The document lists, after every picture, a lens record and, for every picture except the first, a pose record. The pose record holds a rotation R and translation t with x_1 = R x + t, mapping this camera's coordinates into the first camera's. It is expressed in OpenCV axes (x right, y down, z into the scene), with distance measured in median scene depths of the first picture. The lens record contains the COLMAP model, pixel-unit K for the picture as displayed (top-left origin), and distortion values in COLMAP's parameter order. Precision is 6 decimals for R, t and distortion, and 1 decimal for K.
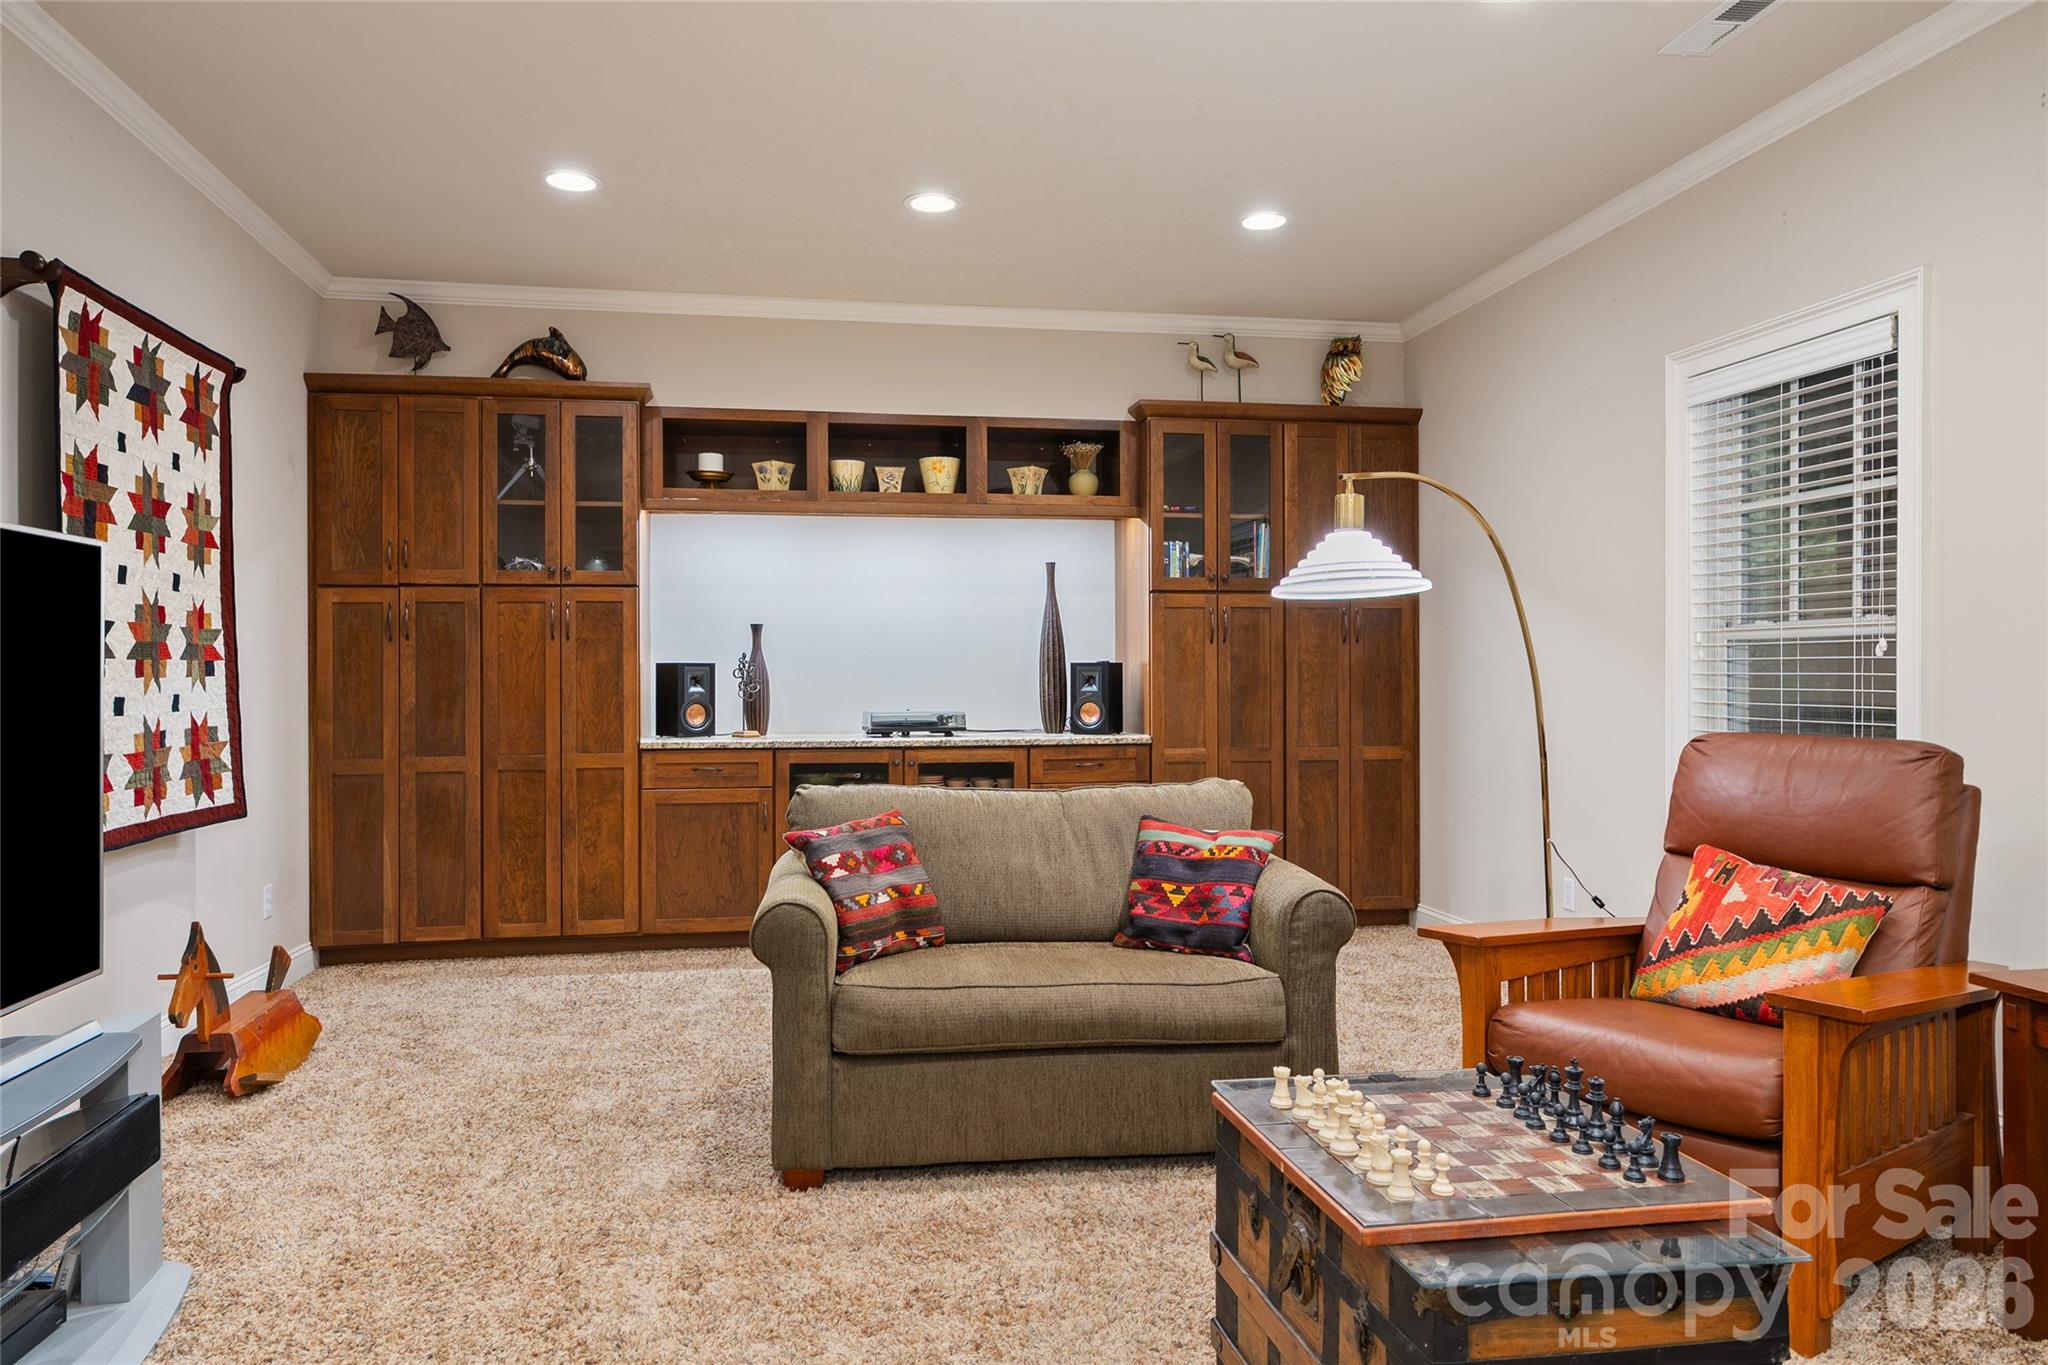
lens RADIAL K [[1416.0, 0, 1024.0], [0, 1416.0, 682.5], [0, 0, 1]] dist [-0.001210, -0.000095]
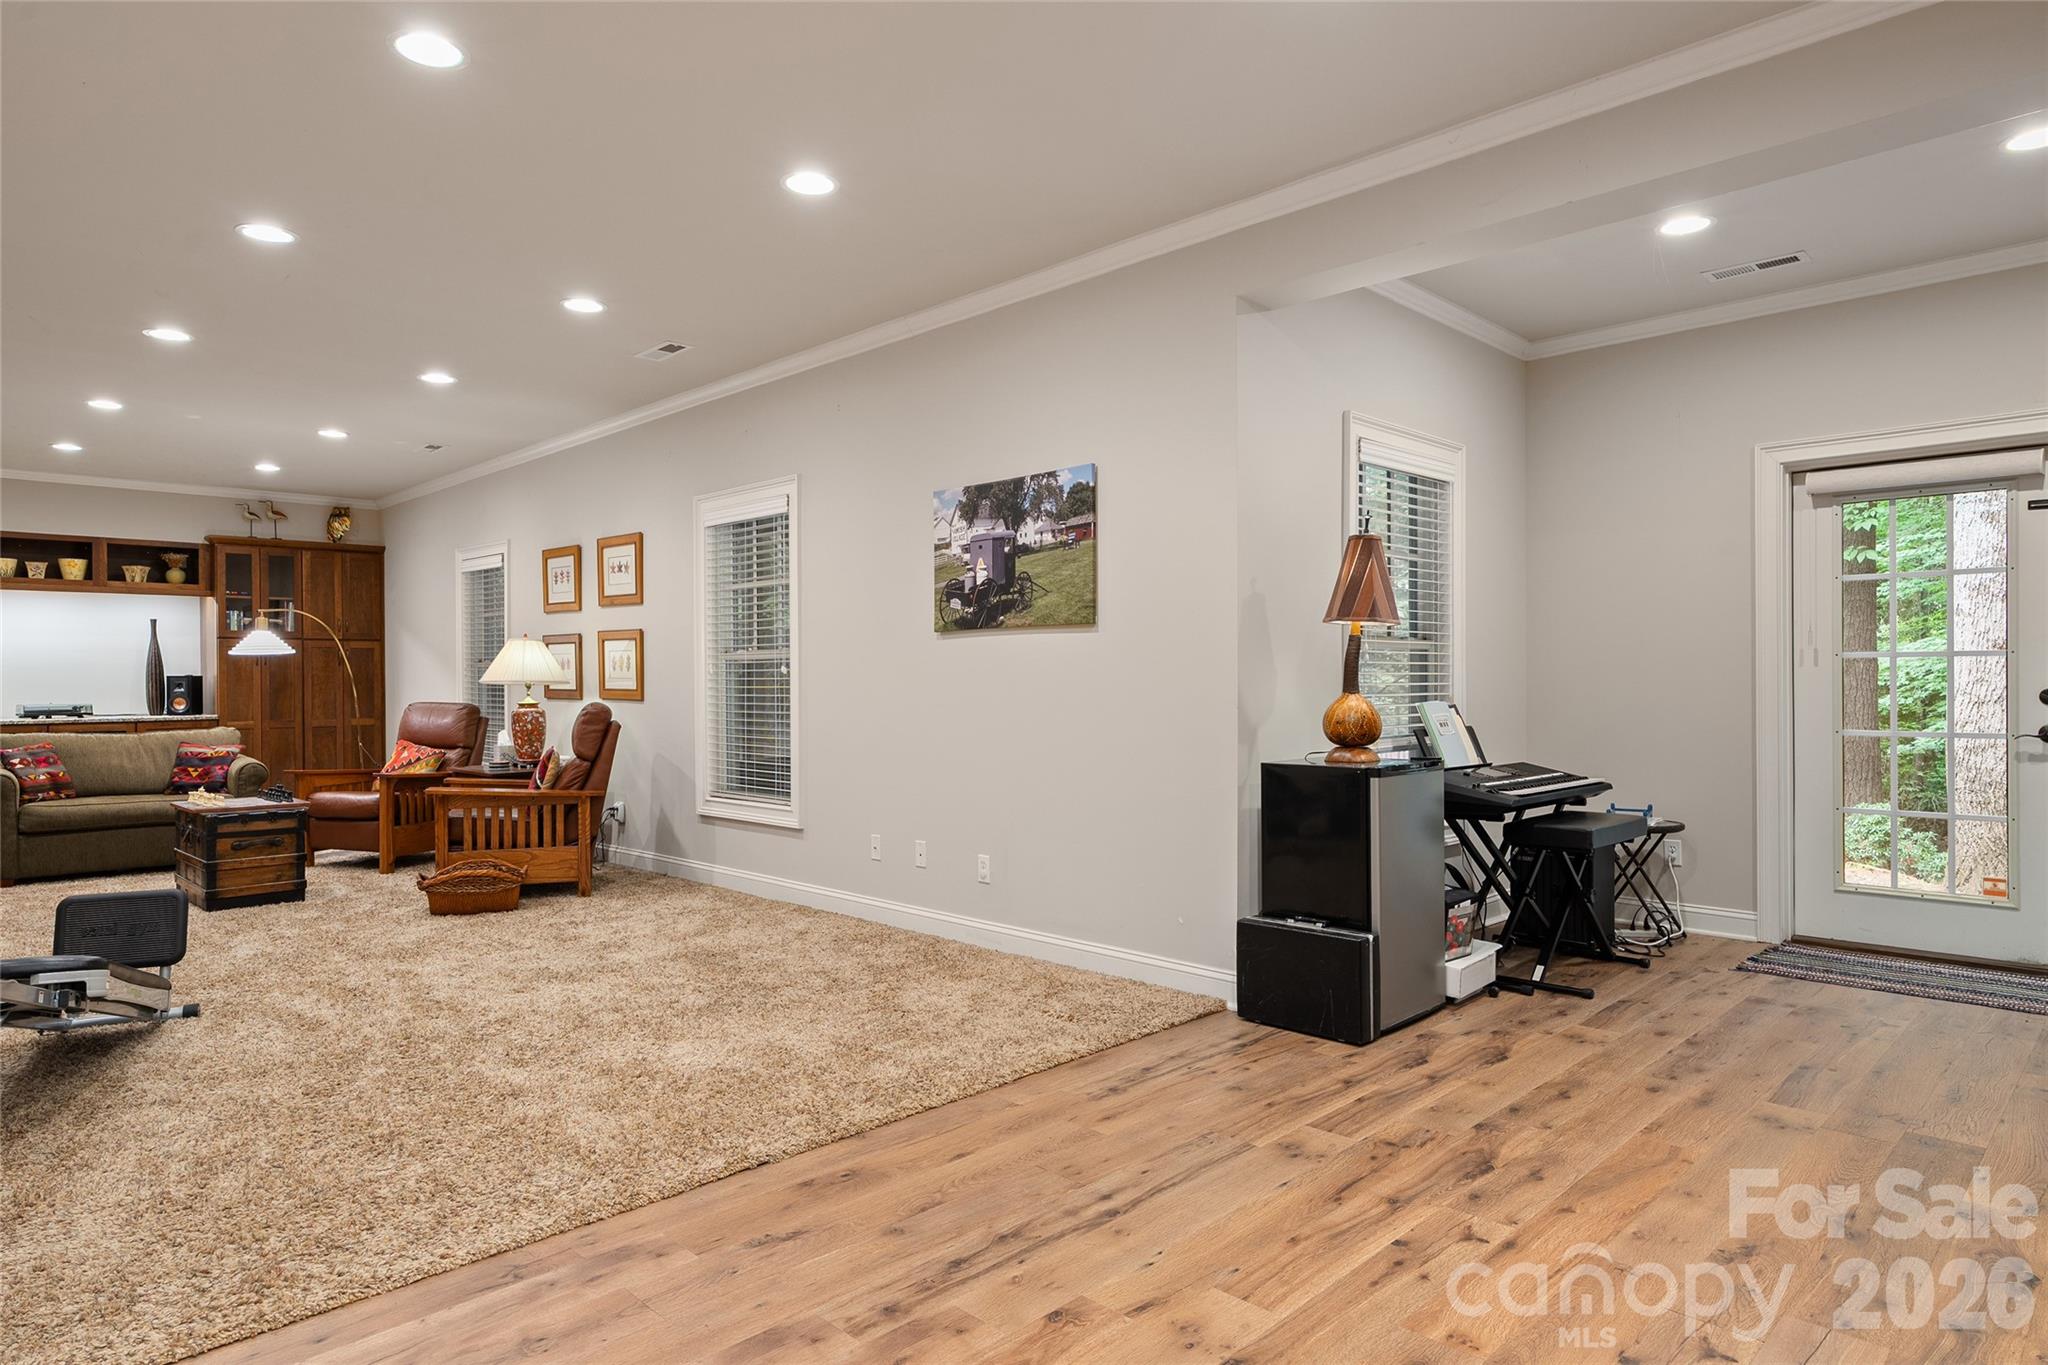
lens RADIAL K [[1197.3, 0, 1016.2], [0, 1197.3, 678.9], [0, 0, 1]] dist [-0.000364, 0.003764]
pose [[0.822712, -0.003122, 0.568450, 0.056892], [0.005980, 0.999977, -0.003162, 0.001231], [-0.568427, 0.006000, 0.822711, -0.885363]]
